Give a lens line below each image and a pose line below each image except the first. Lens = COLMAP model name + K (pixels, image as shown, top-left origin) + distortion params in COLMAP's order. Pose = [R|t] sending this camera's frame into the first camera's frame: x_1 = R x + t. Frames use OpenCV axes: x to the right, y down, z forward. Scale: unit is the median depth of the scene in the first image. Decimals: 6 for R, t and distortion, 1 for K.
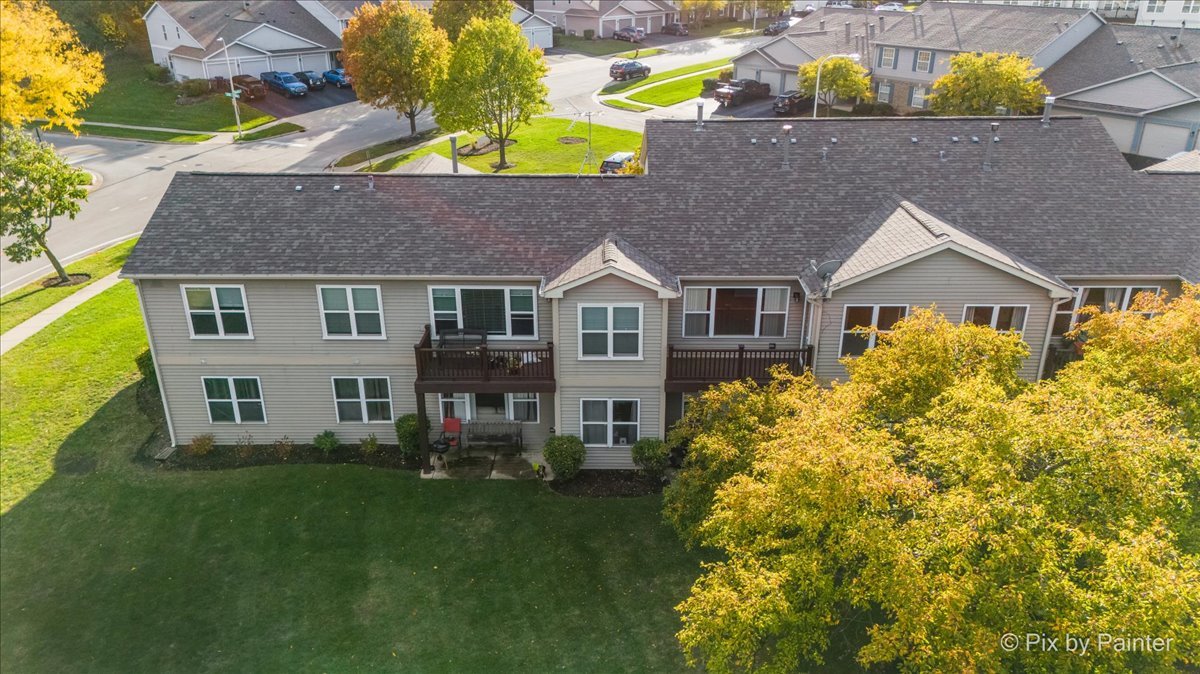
lens RADIAL K [[882.8, 0, 600.0], [0, 882.8, 337.0], [0, 0, 1]] dist [0.100560, -0.130369]
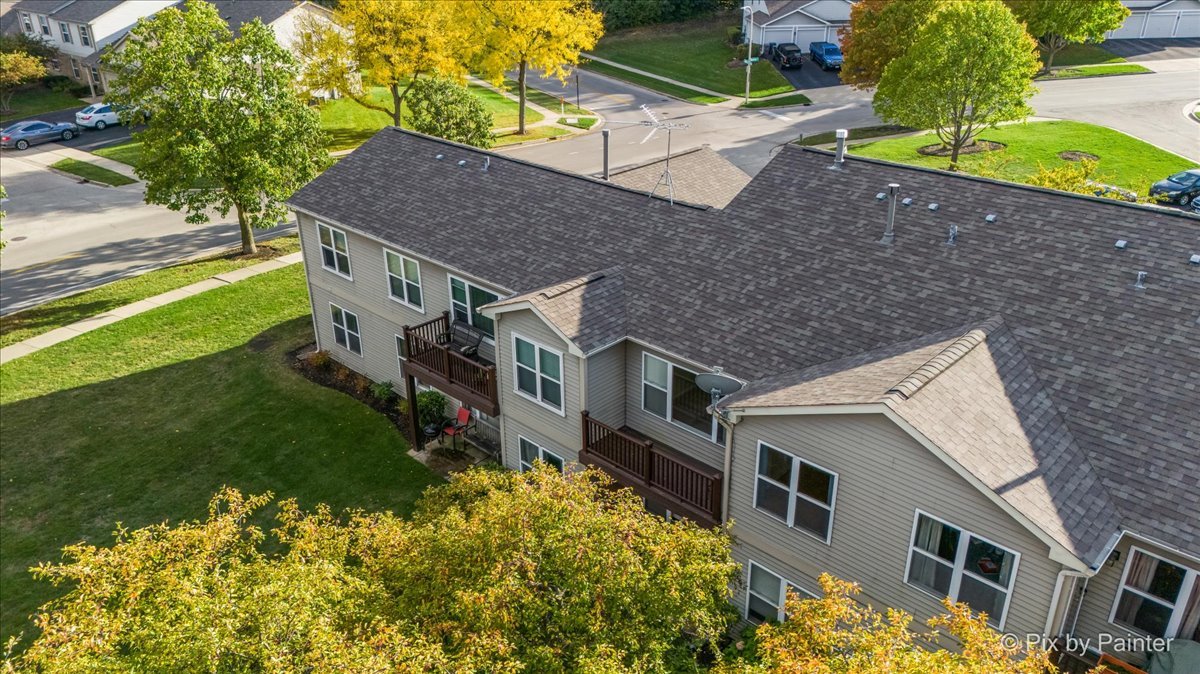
lens RADIAL K [[882.8, 0, 600.0], [0, 882.8, 337.0], [0, 0, 1]] dist [0.100560, -0.130369]
pose [[0.734217, 0.290428, -0.613659, 0.552027], [-0.268506, 0.954406, 0.130438, -0.161760], [0.623563, 0.069001, 0.778722, 0.330206]]
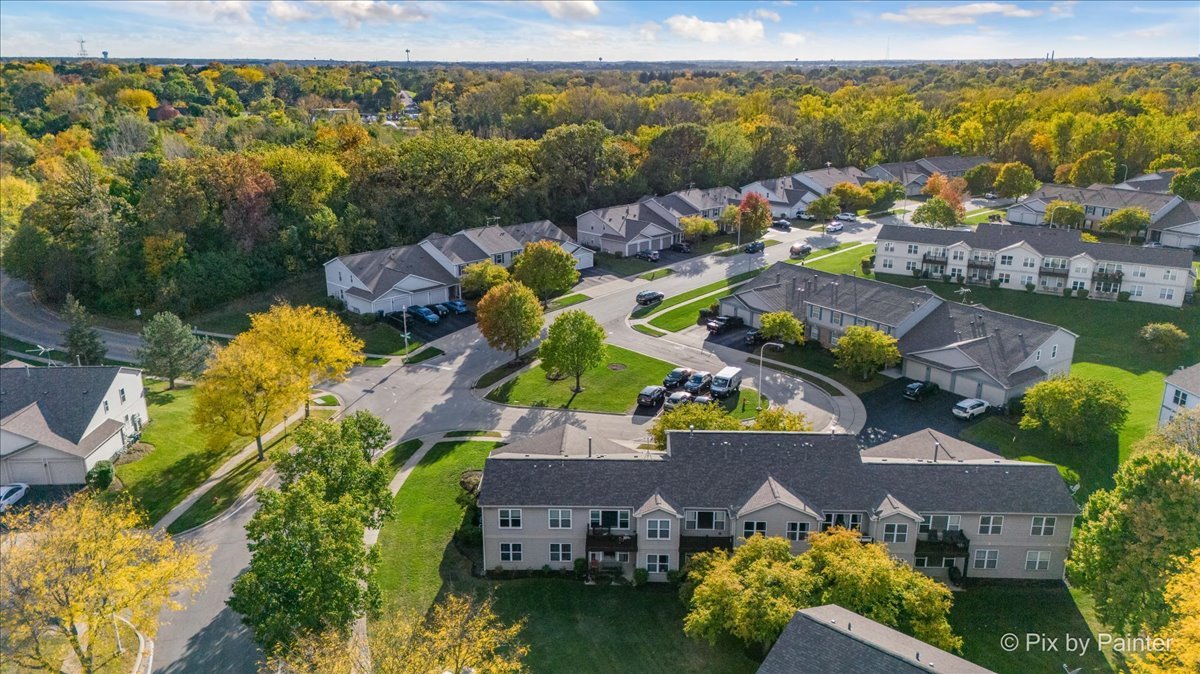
lens RADIAL K [[875.6, 0, 600.0], [0, 875.6, 337.0], [0, 0, 1]] dist [0.117086, -0.131325]
pose [[0.999948, 0.006232, -0.008018, -0.141664], [-0.007113, 0.993329, -0.115099, -0.264083], [0.007247, 0.115151, 0.993322, -1.657601]]
